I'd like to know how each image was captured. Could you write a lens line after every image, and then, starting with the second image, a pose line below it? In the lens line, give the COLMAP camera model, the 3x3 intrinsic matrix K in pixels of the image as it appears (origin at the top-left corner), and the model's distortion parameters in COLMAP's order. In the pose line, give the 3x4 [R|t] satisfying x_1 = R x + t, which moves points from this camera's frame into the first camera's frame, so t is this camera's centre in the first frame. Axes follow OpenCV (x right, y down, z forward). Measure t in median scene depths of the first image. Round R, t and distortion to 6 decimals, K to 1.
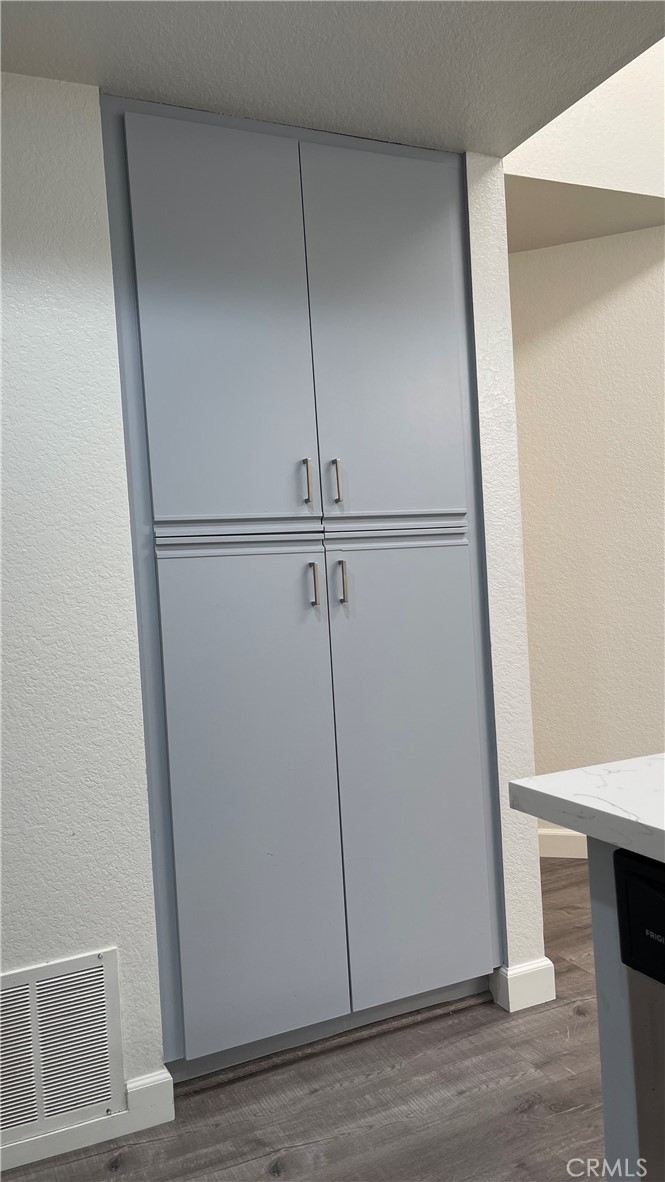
lens RADIAL K [[899.6, 0, 331.3], [0, 899.6, 596.6], [0, 0, 1]] dist [0.060727, -0.086181]
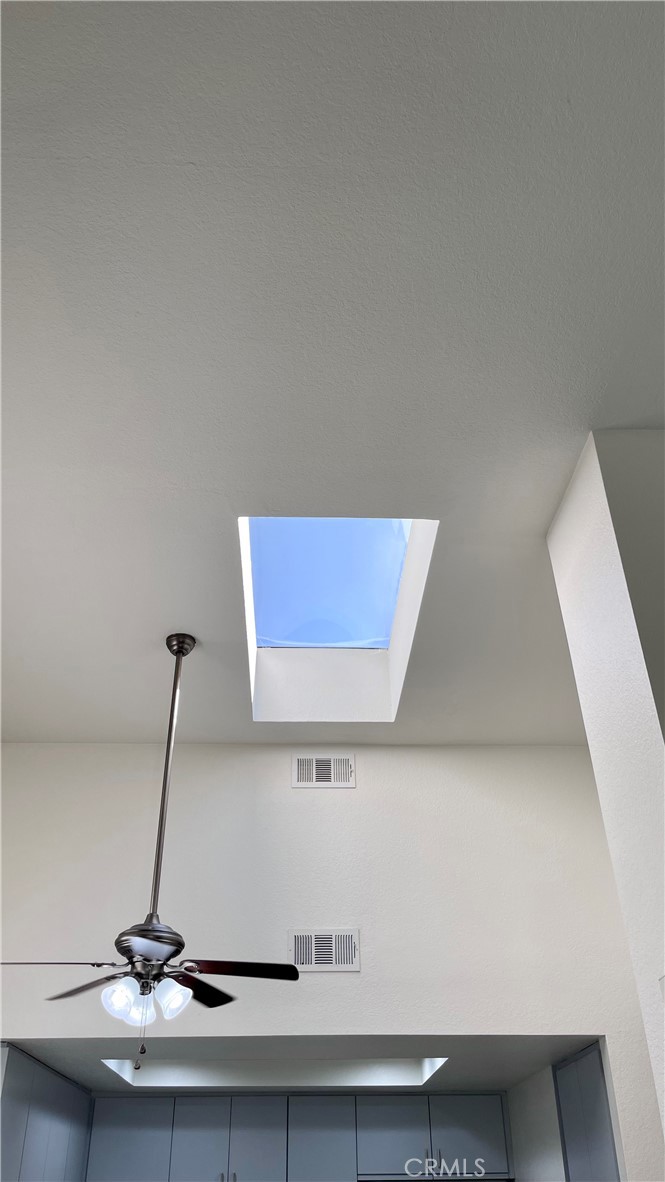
lens RADIAL K [[899.6, 0, 331.3], [0, 899.6, 596.6], [0, 0, 1]] dist [0.060727, -0.086181]
pose [[-0.380401, -0.469347, -0.796874, 2.501181], [0.002285, 0.861172, -0.508308, -0.362939], [0.924819, -0.195181, -0.326519, 1.416409]]
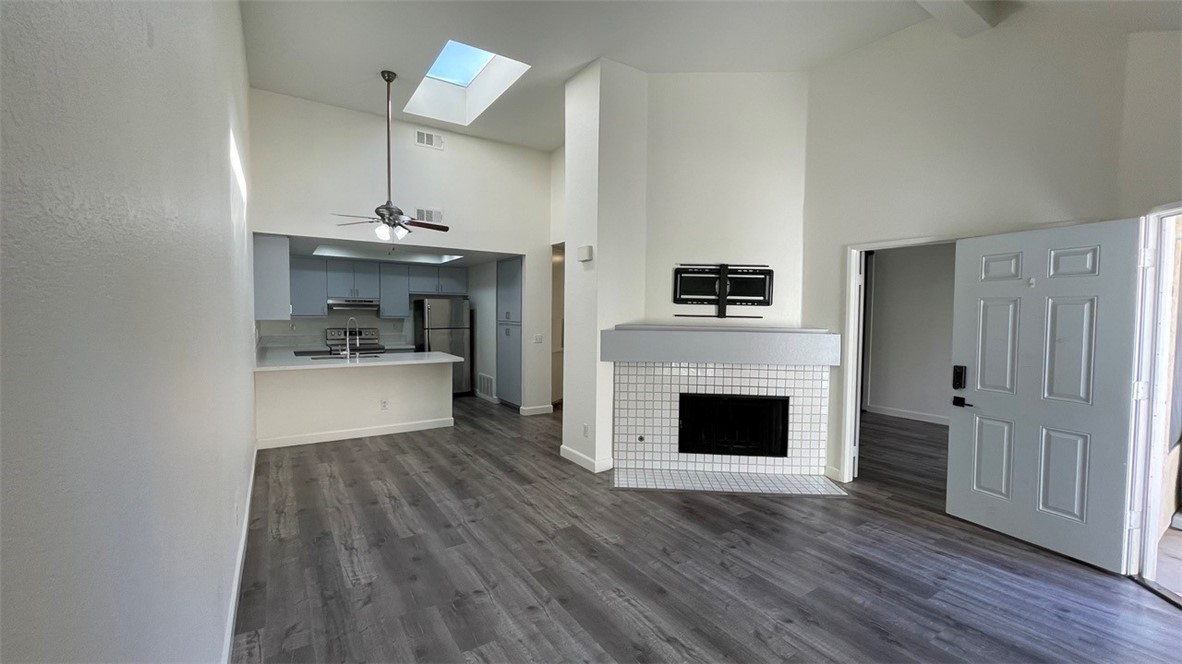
lens RADIAL K [[471.1, 0, 586.8], [0, 471.1, 332.3], [0, 0, 1]] dist [-0.006724, 0.000042]
pose [[0.148558, 0.098377, -0.983998, 3.359359], [-0.048231, 0.994576, 0.092153, -0.345183], [0.987727, 0.033769, 0.152498, 1.073154]]
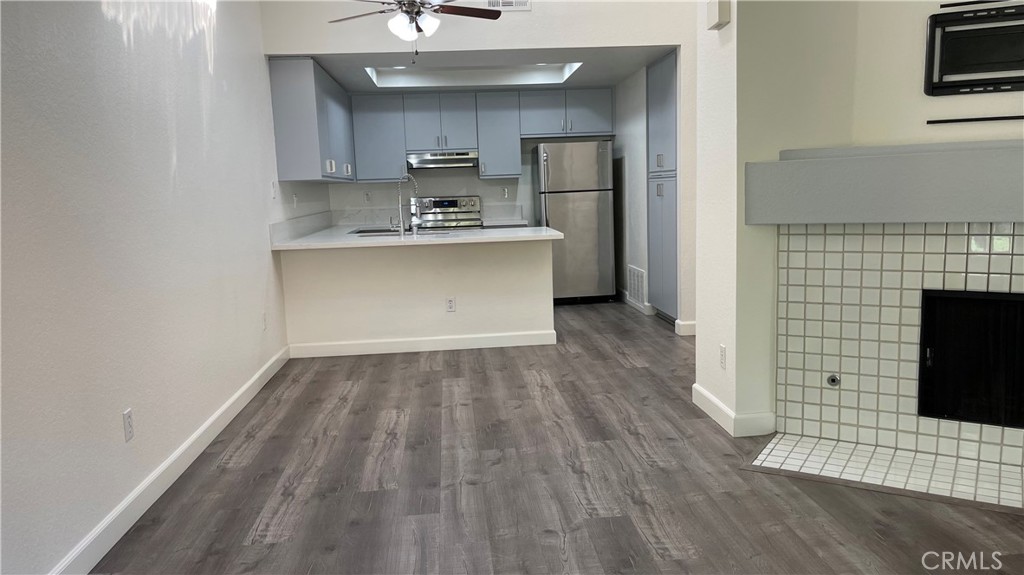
lens RADIAL K [[768.2, 0, 512.3], [0, 768.2, 294.7], [0, 0, 1]] dist [0.066346, -0.086138]
pose [[-0.338669, 0.197877, -0.919863, 3.158810], [0.028536, 0.979346, 0.200167, -0.242611], [0.940473, 0.041541, -0.337321, 1.537548]]
